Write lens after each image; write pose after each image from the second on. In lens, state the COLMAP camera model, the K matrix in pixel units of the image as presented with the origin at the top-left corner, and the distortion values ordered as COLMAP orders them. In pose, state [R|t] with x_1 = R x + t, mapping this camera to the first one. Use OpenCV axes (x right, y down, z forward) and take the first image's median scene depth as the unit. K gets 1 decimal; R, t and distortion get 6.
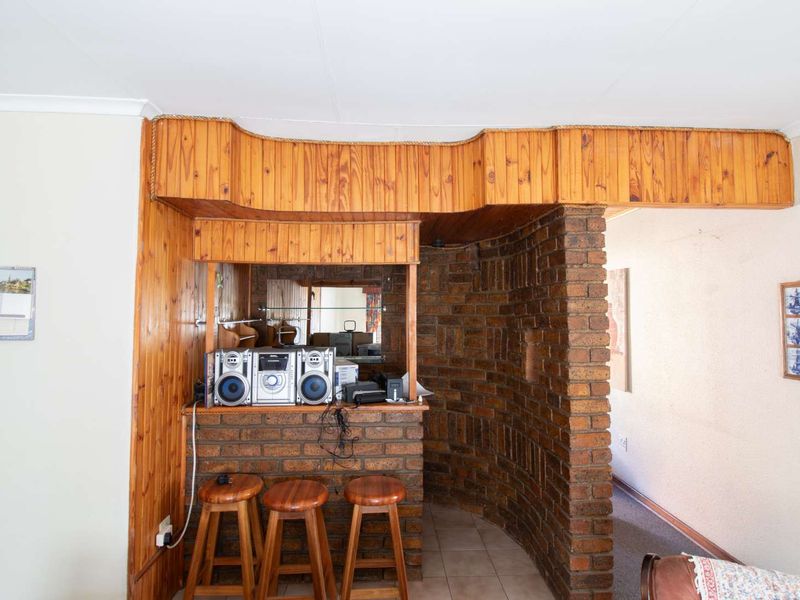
lens RADIAL K [[450.1, 0, 398.9], [0, 450.1, 287.5], [0, 0, 1]] dist [-0.006261, -0.000924]
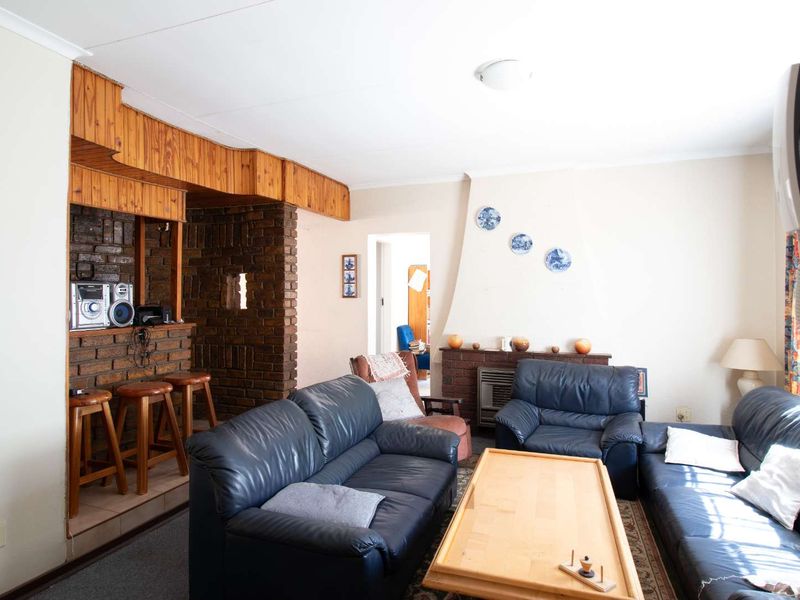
lens RADIAL K [[450.1, 0, 398.9], [0, 450.1, 287.5], [0, 0, 1]] dist [-0.006261, -0.000924]
pose [[0.429200, 0.008416, 0.903170, -1.018504], [-0.051084, 0.998582, 0.014971, 0.102493], [-0.901764, -0.052563, 0.429021, -0.199414]]
